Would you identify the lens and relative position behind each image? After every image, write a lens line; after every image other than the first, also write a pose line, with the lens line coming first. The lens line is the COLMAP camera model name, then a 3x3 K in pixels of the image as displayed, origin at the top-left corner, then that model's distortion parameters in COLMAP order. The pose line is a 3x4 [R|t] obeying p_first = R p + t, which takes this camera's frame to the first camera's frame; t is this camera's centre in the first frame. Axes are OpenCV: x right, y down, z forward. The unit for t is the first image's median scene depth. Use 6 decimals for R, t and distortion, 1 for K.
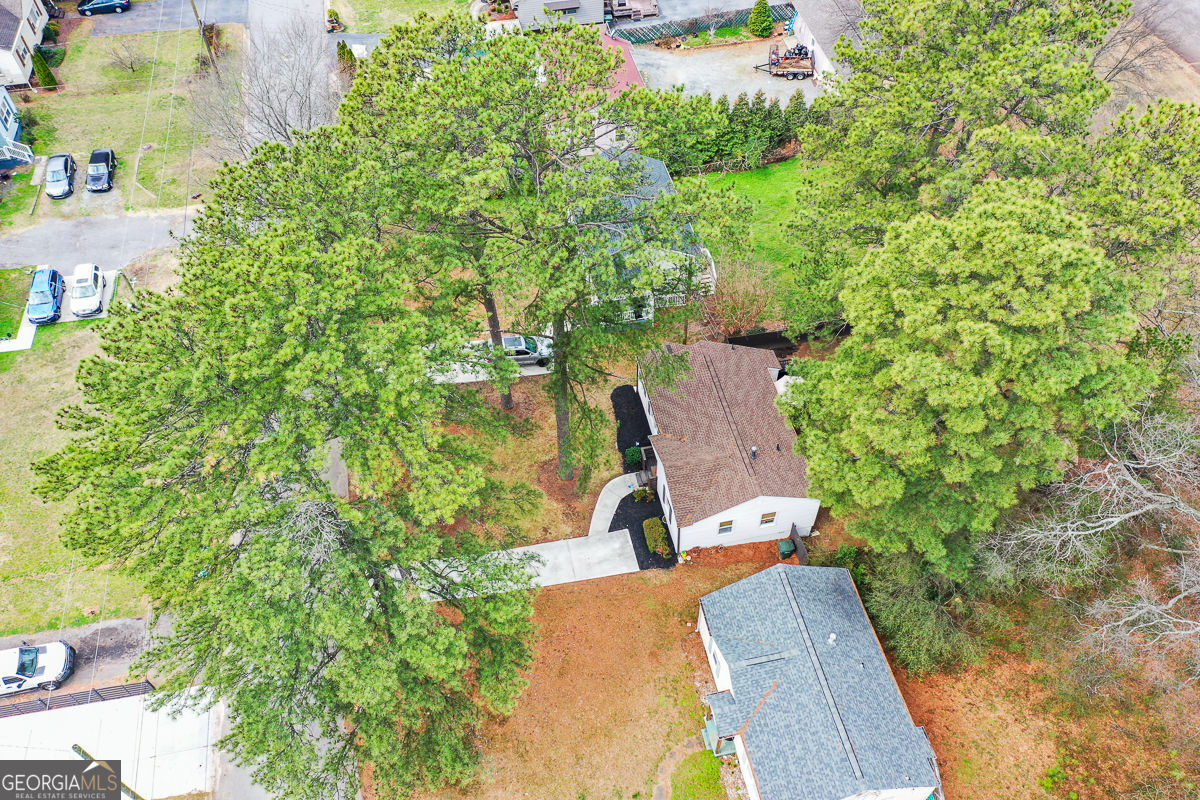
lens RADIAL K [[954.1, 0, 600.0], [0, 954.1, 400.0], [0, 0, 1]] dist [0.007994, 0.002559]
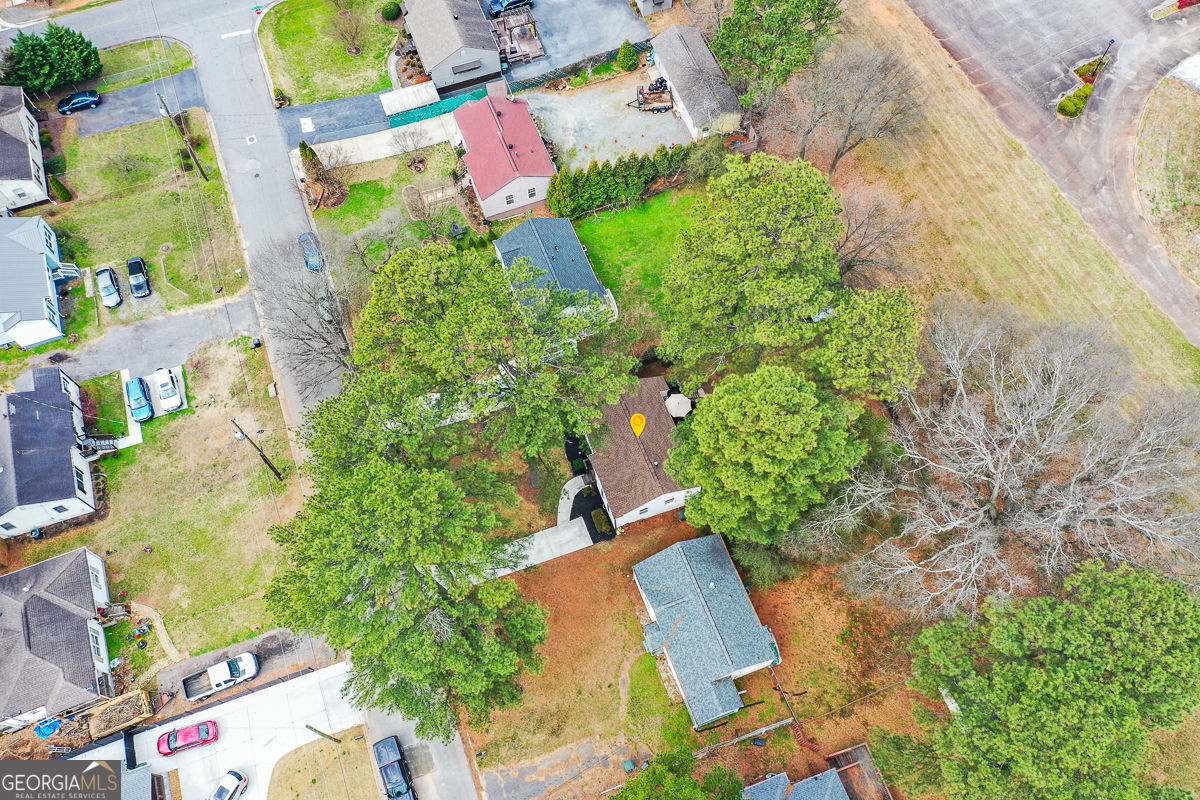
lens RADIAL K [[954.1, 0, 600.0], [0, 954.1, 400.0], [0, 0, 1]] dist [0.007994, 0.002559]
pose [[0.987928, -0.140062, 0.066191, -0.017284], [0.122245, 0.967292, 0.222265, -0.374172], [-0.095156, -0.211490, 0.972737, -0.453578]]
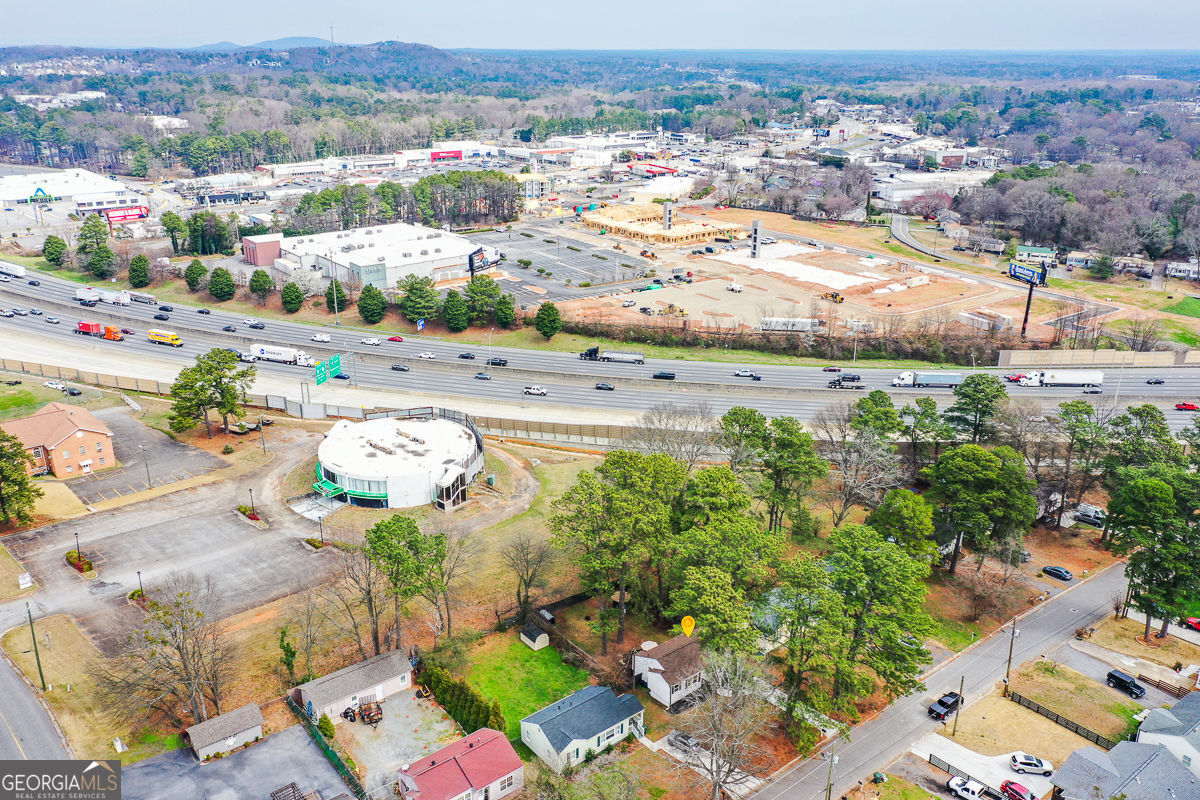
lens RADIAL K [[954.1, 0, 600.0], [0, 954.1, 400.0], [0, 0, 1]] dist [0.007994, 0.002559]
pose [[-0.451355, -0.300127, 0.840358, -1.513827], [0.687215, 0.483823, 0.541896, -1.645704], [-0.569222, 0.822094, -0.012124, 0.620303]]
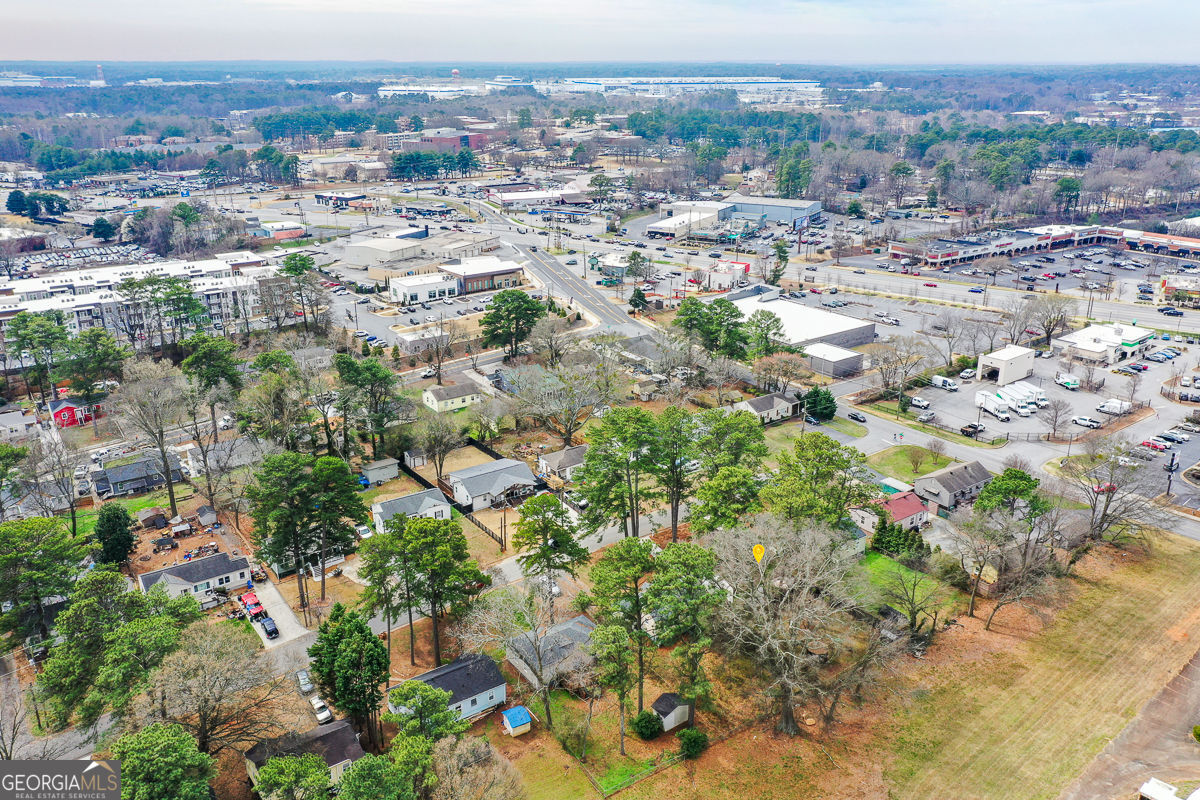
lens RADIAL K [[954.1, 0, 600.0], [0, 954.1, 400.0], [0, 0, 1]] dist [0.007994, 0.002559]
pose [[0.399727, 0.316346, -0.860316, 2.160812], [-0.704313, 0.706684, -0.067389, 0.167782], [0.586653, 0.632869, 0.505288, -0.963166]]
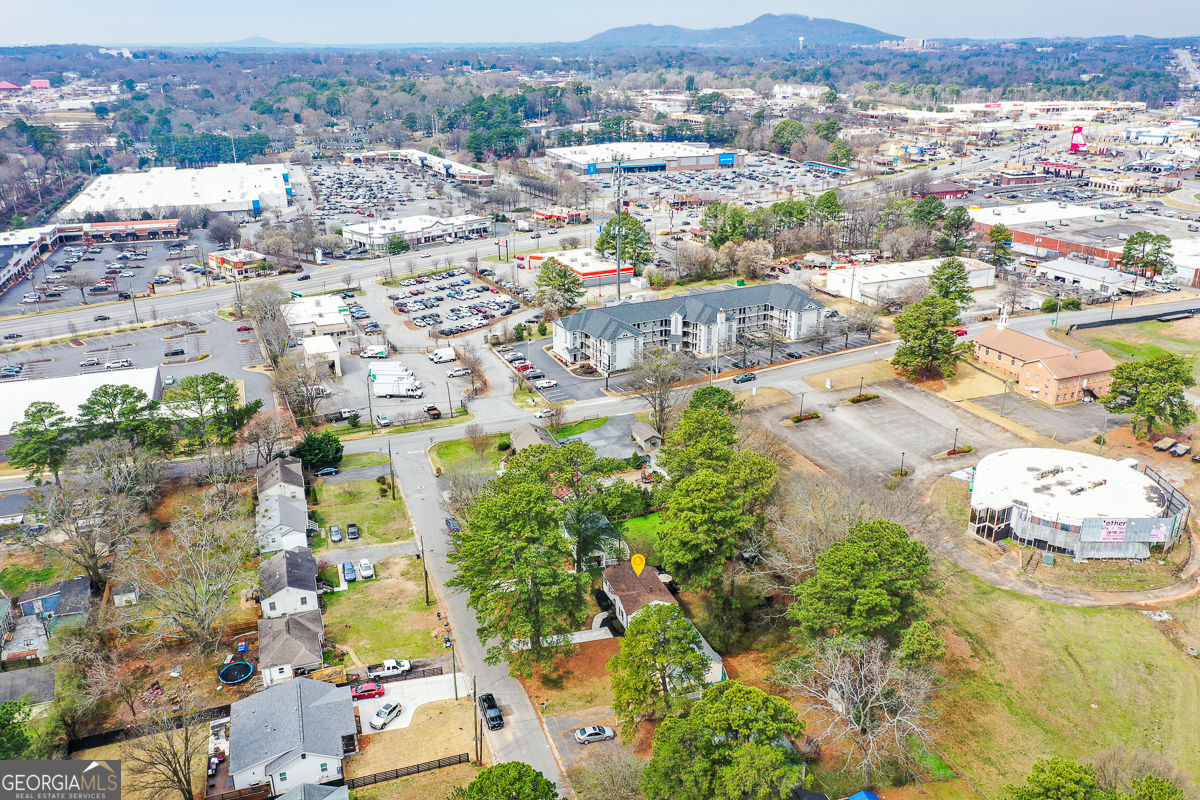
lens RADIAL K [[954.1, 0, 600.0], [0, 954.1, 400.0], [0, 0, 1]] dist [0.007994, 0.002559]
pose [[0.991729, -0.038404, 0.122466, -0.268933], [0.093956, 0.867273, -0.488886, 0.827070], [-0.087436, 0.496349, 0.863708, -1.460732]]
